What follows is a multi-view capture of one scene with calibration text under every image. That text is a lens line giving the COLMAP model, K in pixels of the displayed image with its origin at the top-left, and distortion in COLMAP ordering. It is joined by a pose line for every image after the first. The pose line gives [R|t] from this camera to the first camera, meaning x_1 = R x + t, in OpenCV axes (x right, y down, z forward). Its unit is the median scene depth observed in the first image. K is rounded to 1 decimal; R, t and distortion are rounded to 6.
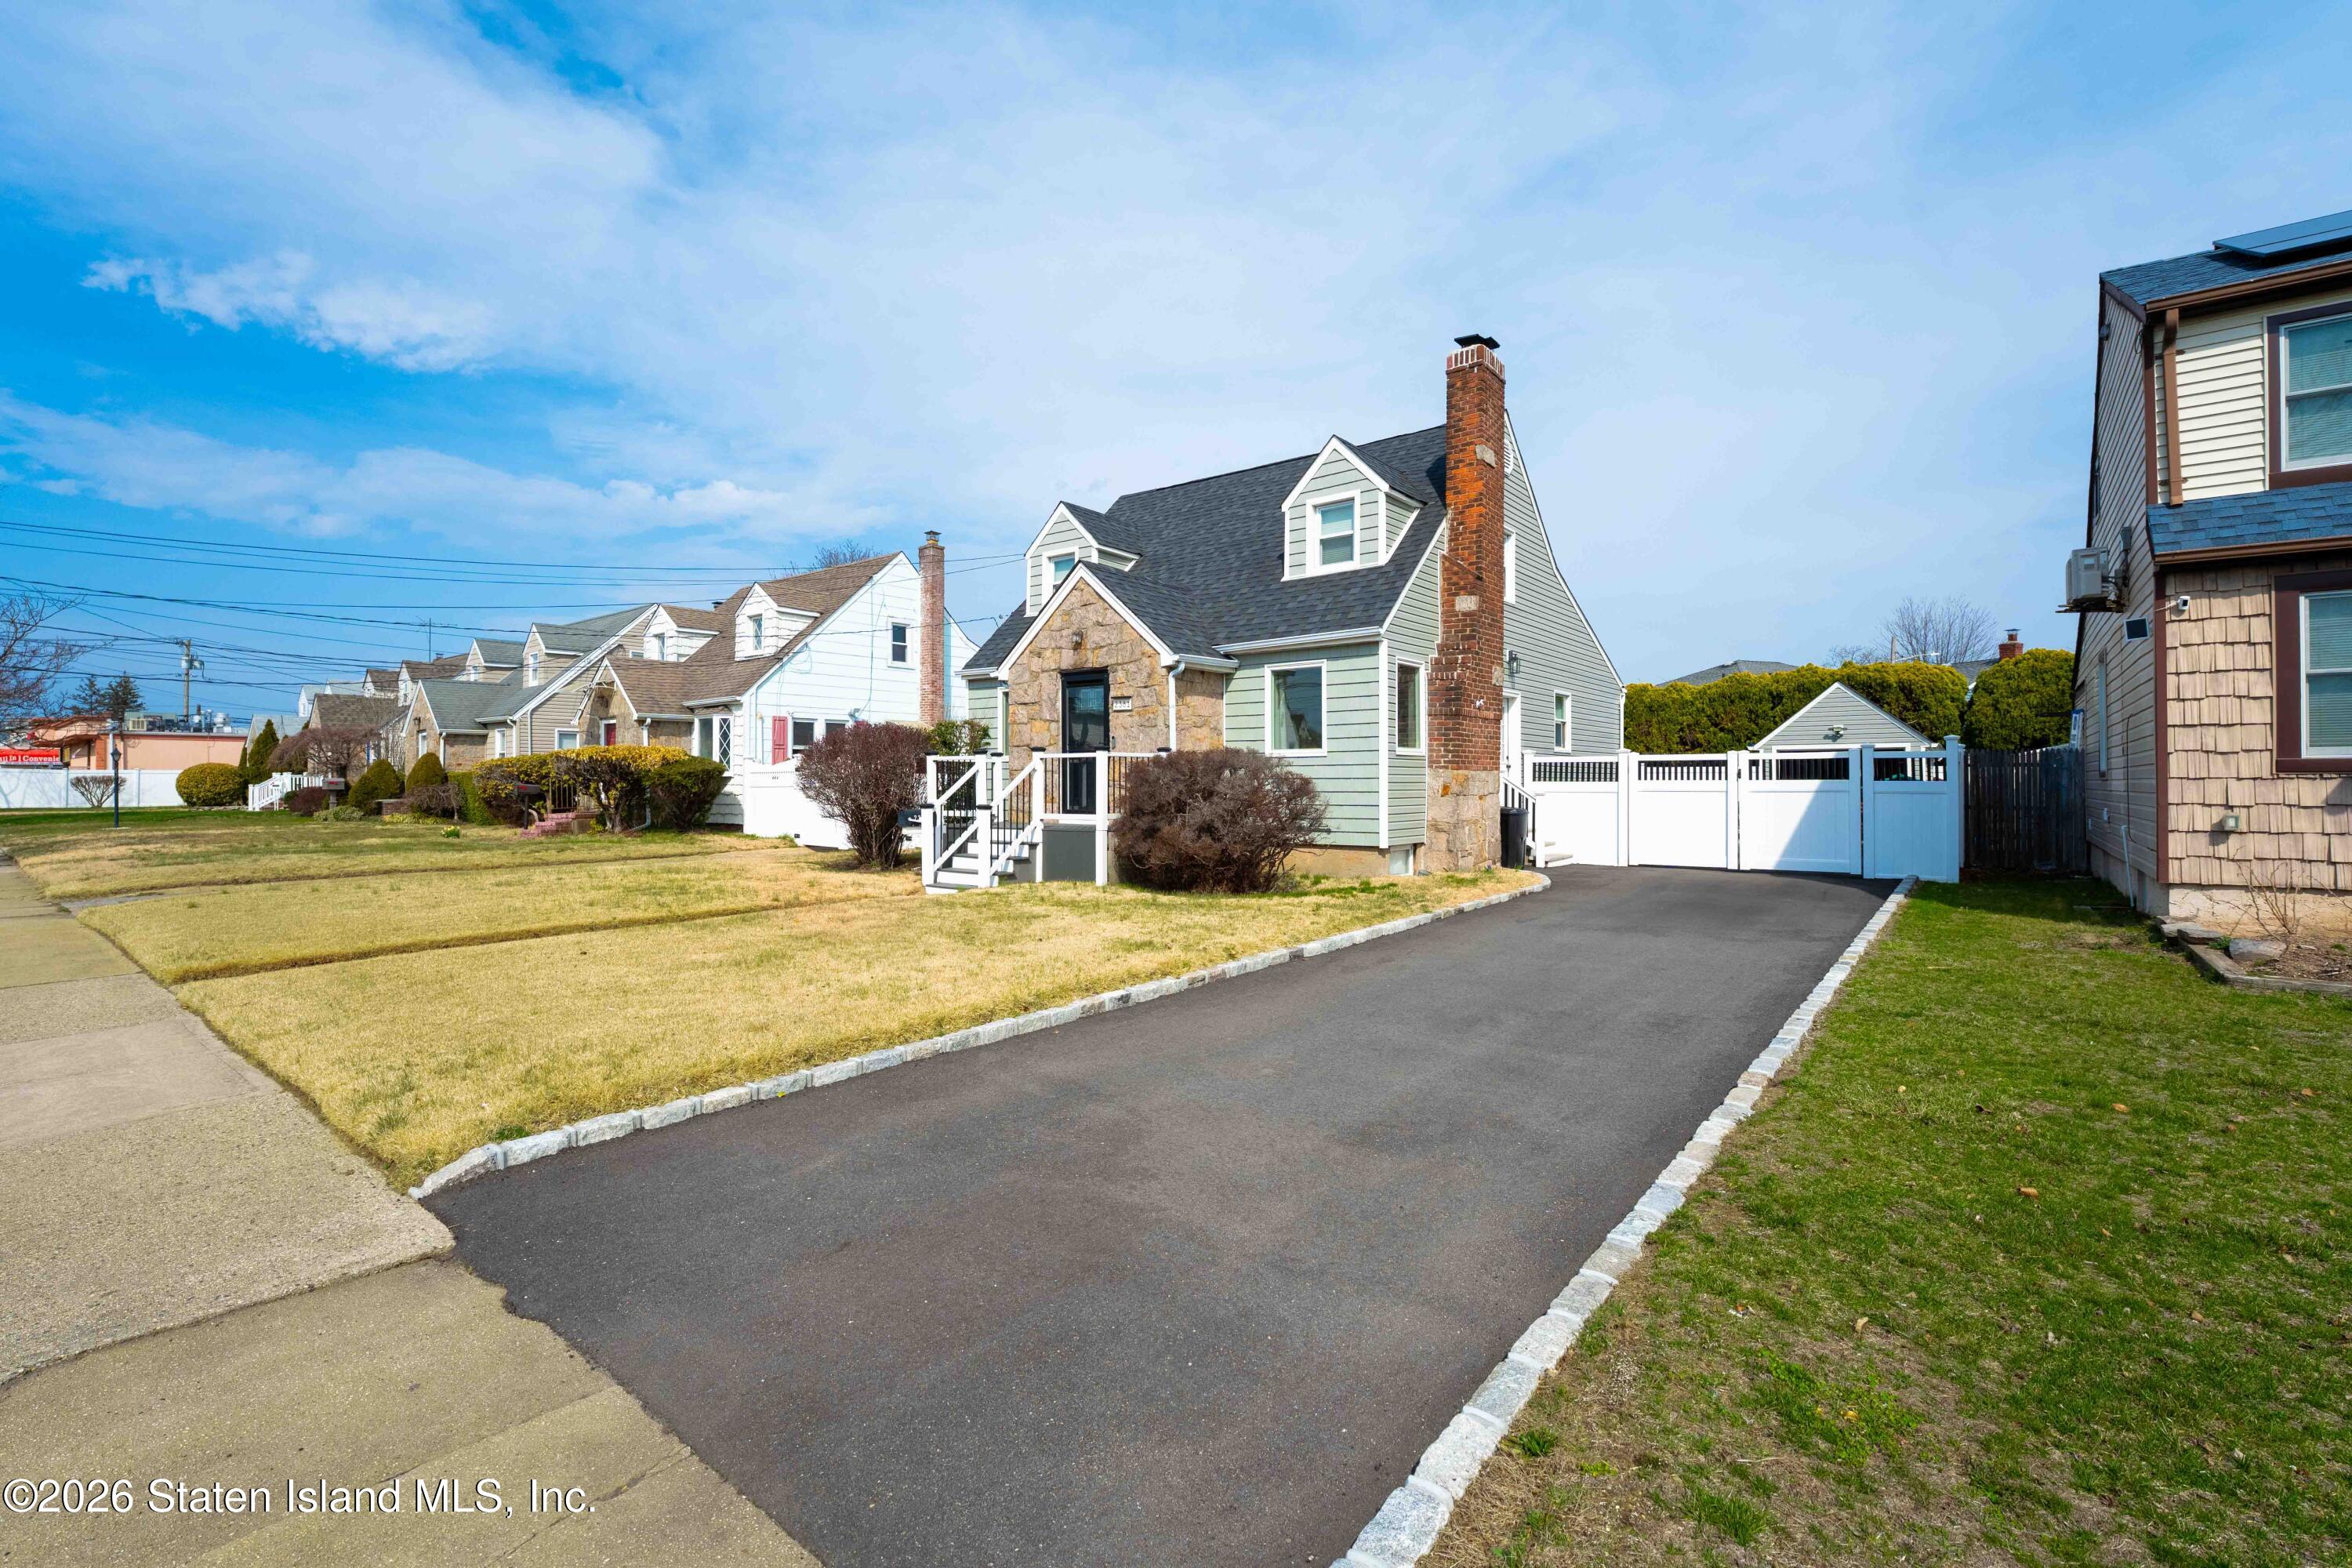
lens RADIAL K [[1011.9, 0, 1176.0], [0, 1011.9, 784.0], [0, 0, 1]] dist [-0.017017, -0.000175]
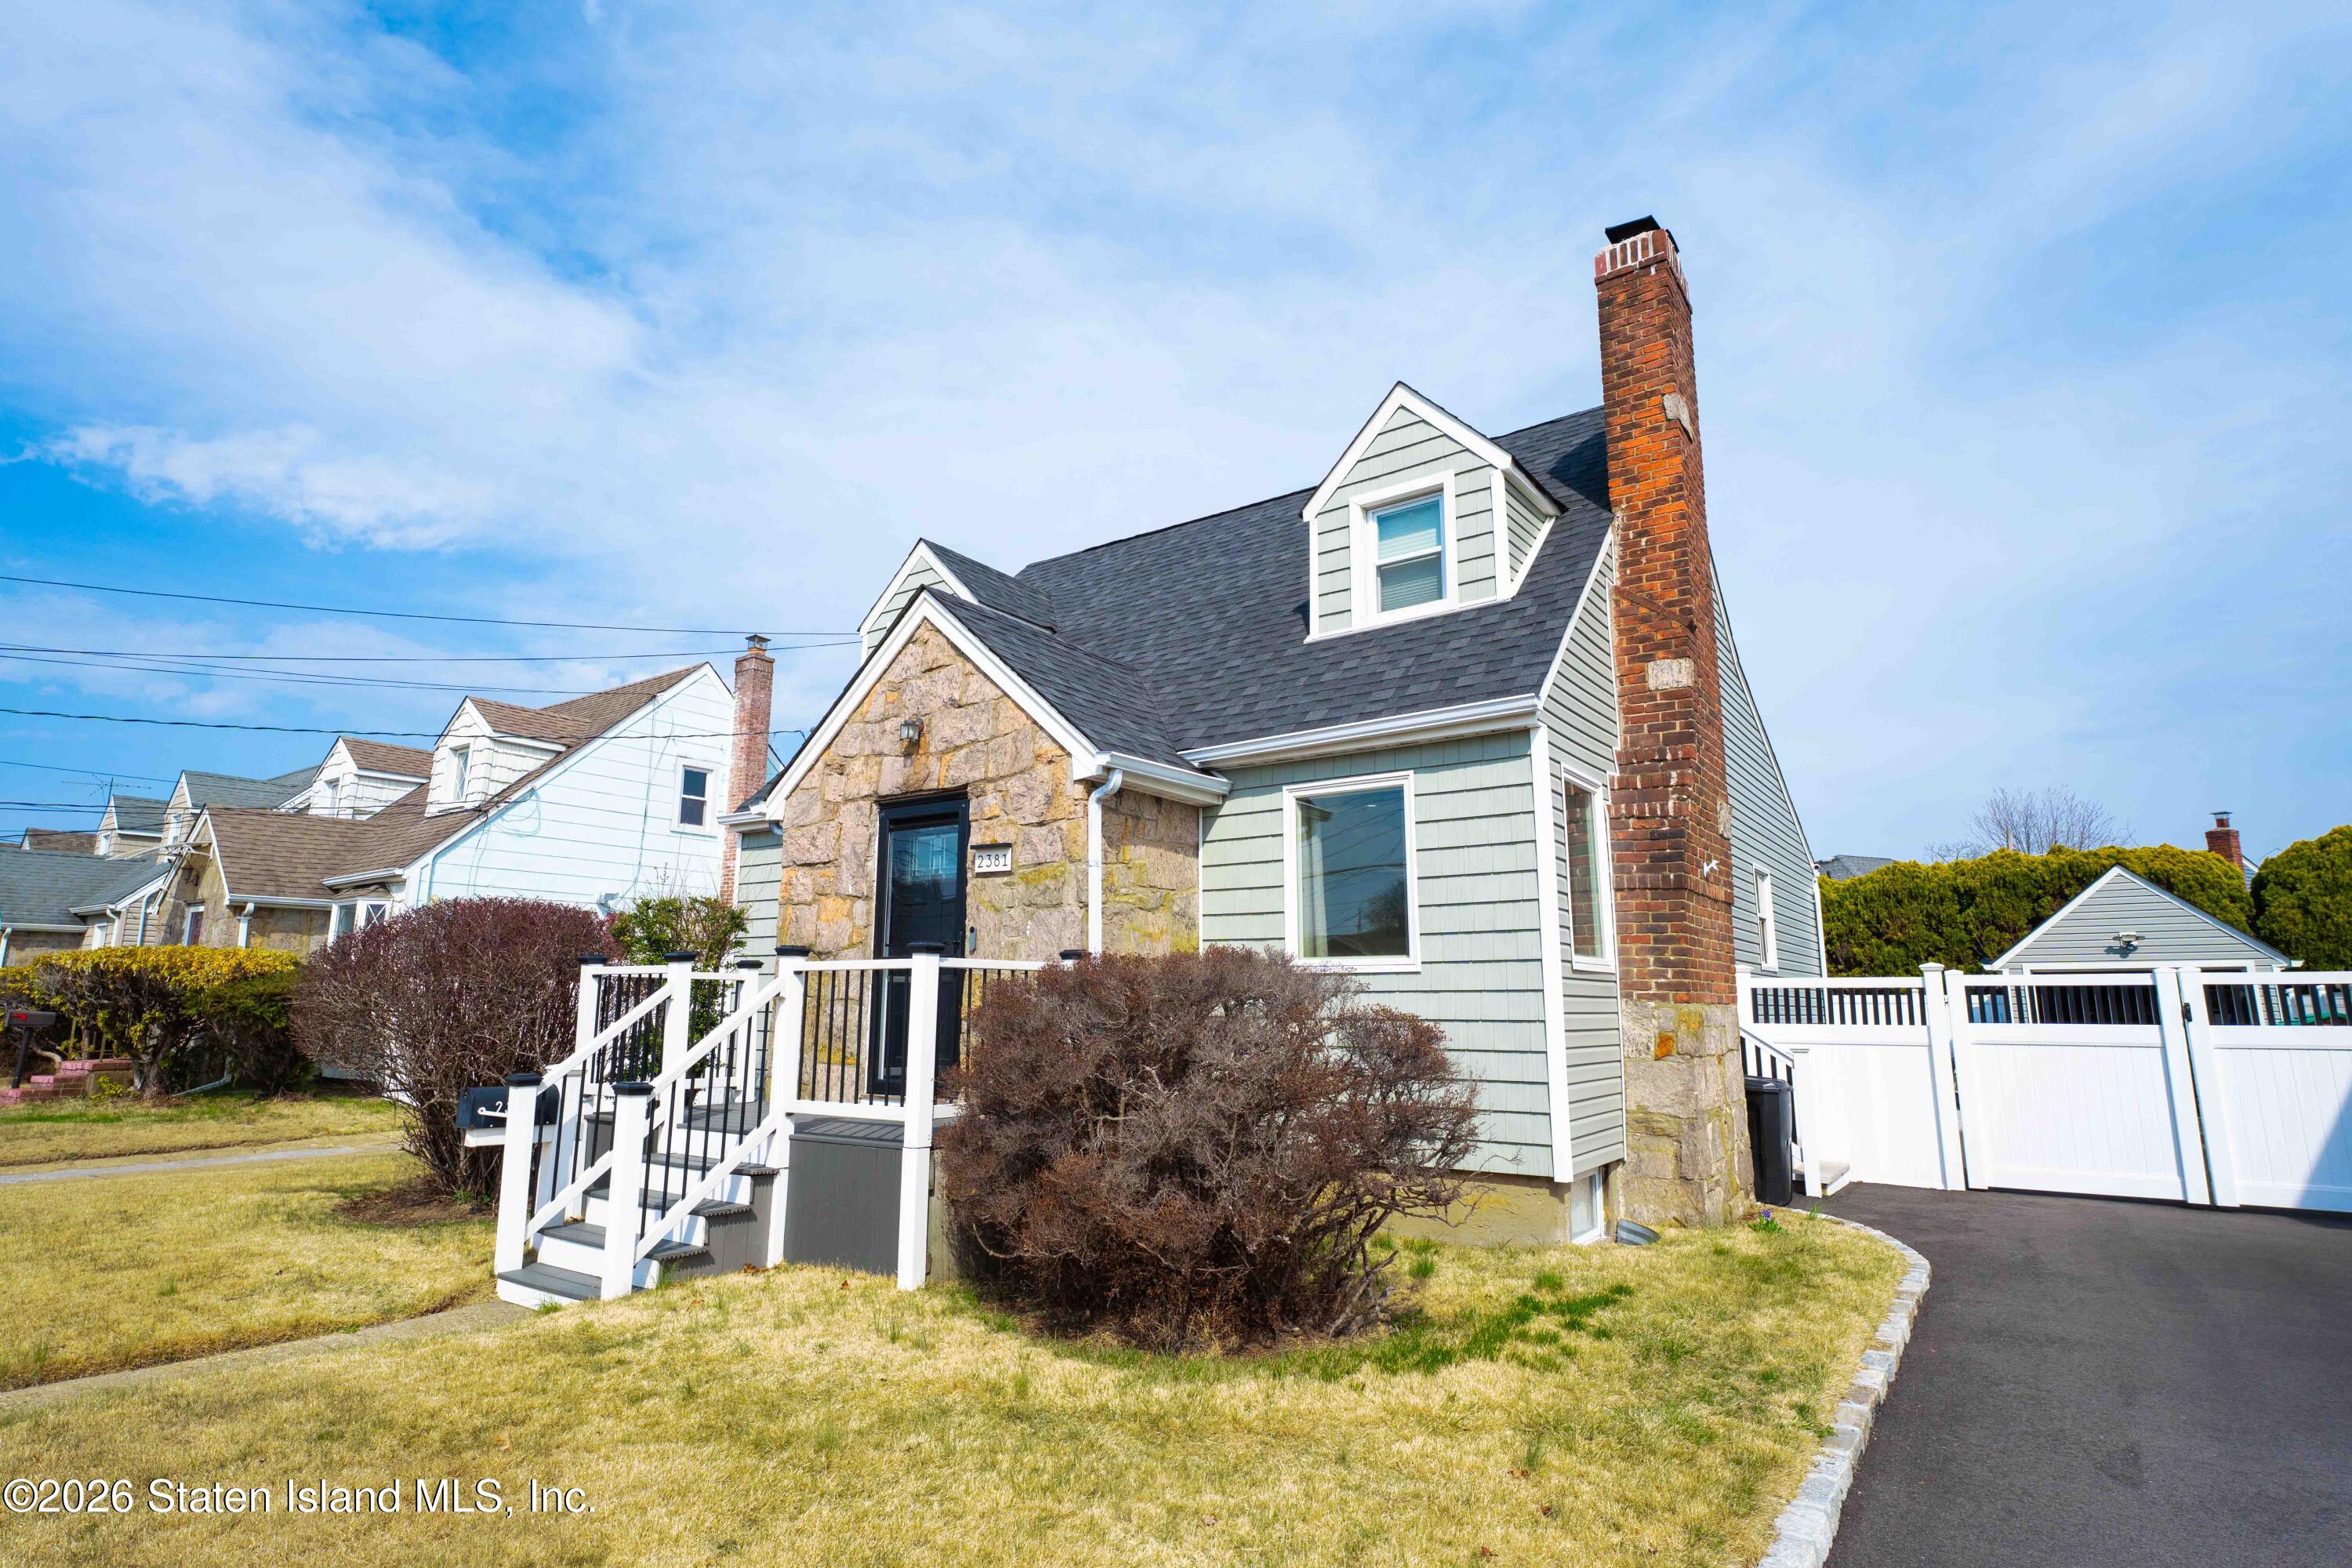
lens RADIAL K [[1182.9, 0, 1159.8], [0, 1182.9, 777.6], [0, 0, 1]] dist [-0.010464, 0.000632]
pose [[0.999308, 0.013835, 0.034534, 0.006644], [-0.006903, 0.981116, -0.193298, -0.008656], [-0.036556, 0.192926, 0.980532, 0.420990]]
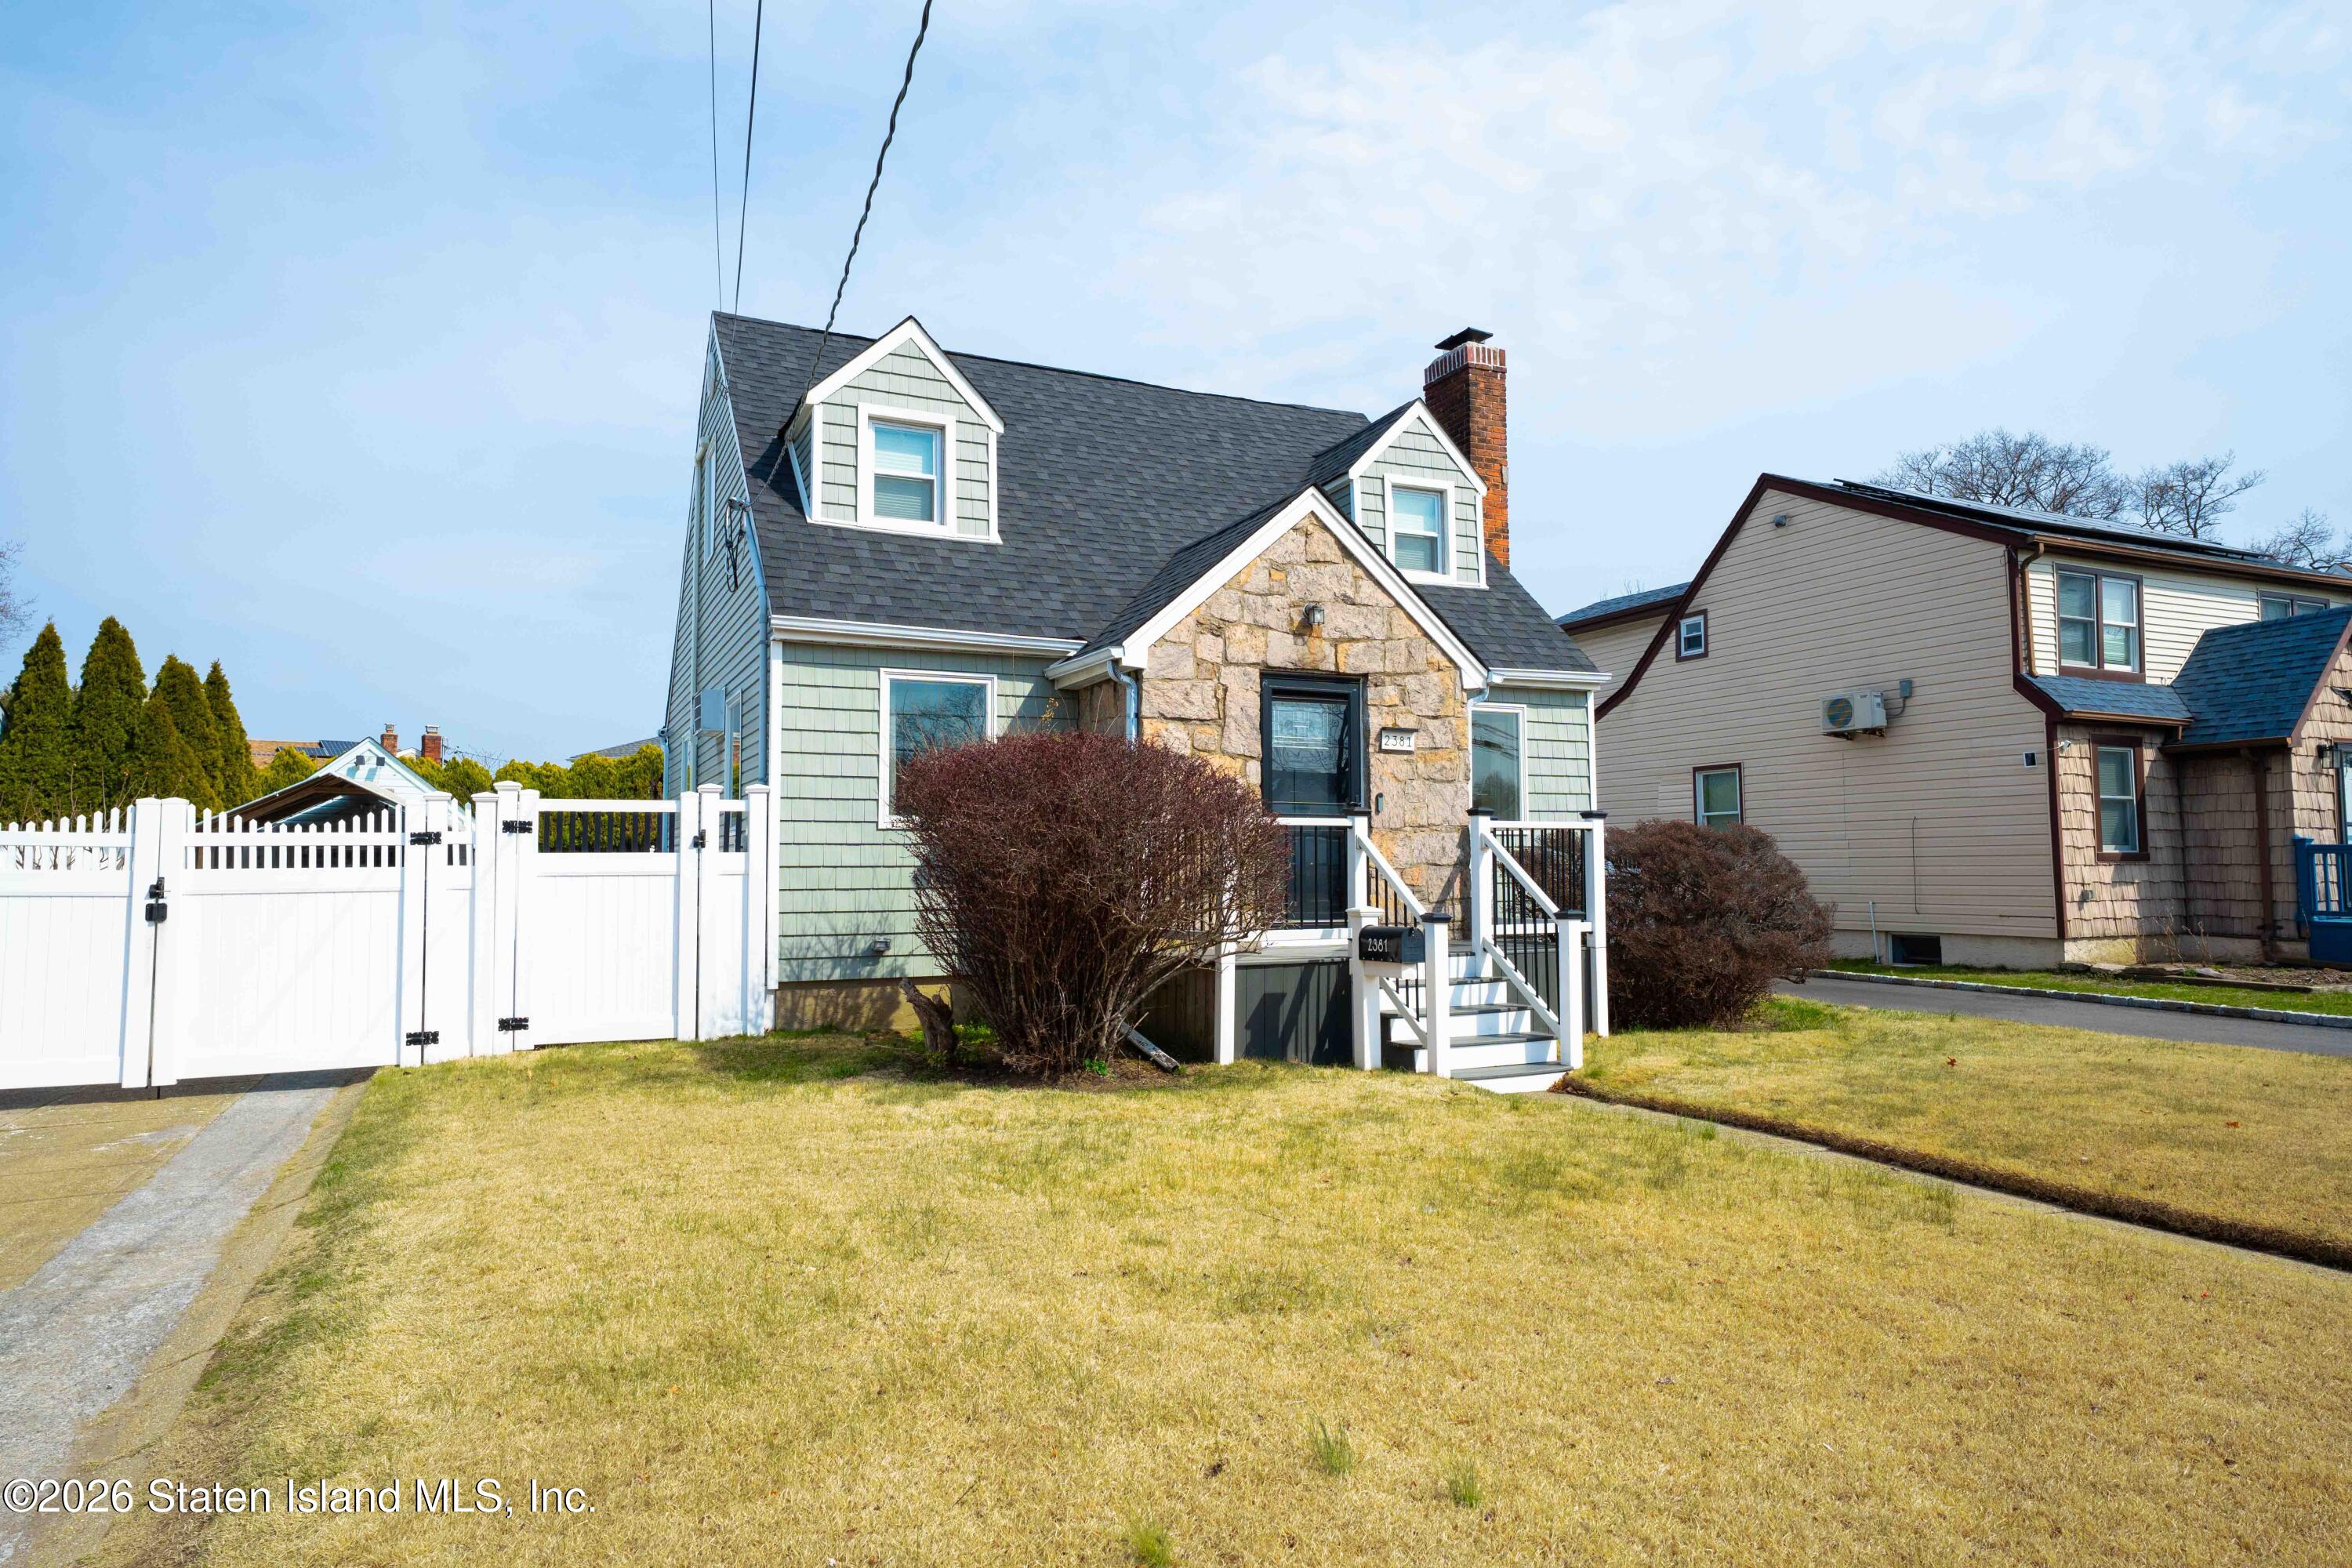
lens RADIAL K [[1381.7, 0, 1149.7], [0, 1381.7, 777.5], [0, 0, 1]] dist [0.005592, -0.000190]
pose [[0.464828, 0.057854, 0.883509, -0.823370], [0.006361, 0.997619, -0.068673, -0.001579], [-0.885378, 0.037541, 0.463353, 0.728502]]
